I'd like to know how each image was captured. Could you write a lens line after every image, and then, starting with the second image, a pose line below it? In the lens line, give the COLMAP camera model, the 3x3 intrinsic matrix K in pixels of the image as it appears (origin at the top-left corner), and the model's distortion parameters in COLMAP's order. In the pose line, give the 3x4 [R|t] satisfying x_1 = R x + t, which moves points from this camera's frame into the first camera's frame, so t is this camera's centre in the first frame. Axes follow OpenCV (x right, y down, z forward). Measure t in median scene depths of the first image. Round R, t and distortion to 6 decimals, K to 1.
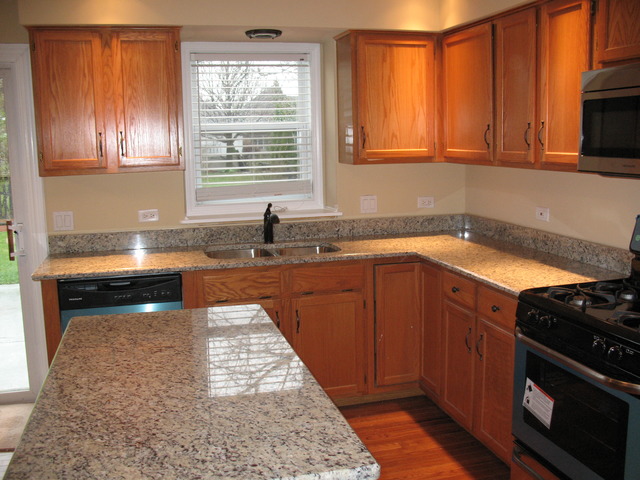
lens RADIAL K [[660.0, 0, 320.4], [0, 660.0, 243.9], [0, 0, 1]] dist [-0.106655, 0.000000]
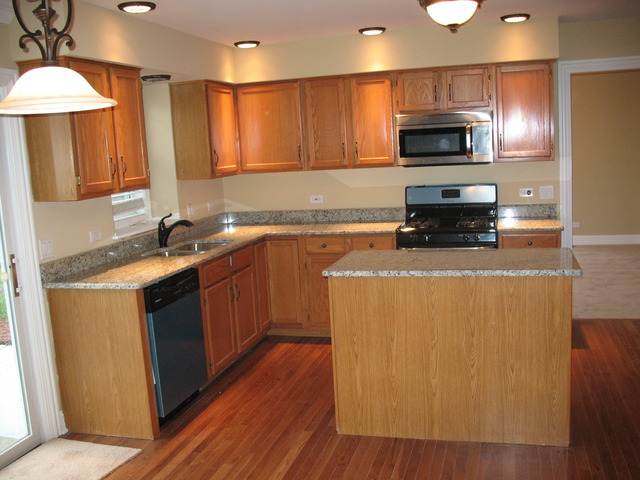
lens RADIAL K [[660.0, 0, 323.5], [0, 660.0, 235.3], [0, 0, 1]] dist [-0.106655, 0.000000]
pose [[0.504906, -0.126081, 0.853917, -1.105910], [0.184274, 0.982213, 0.036066, -0.013877], [-0.843275, 0.139145, 0.519158, 0.139220]]
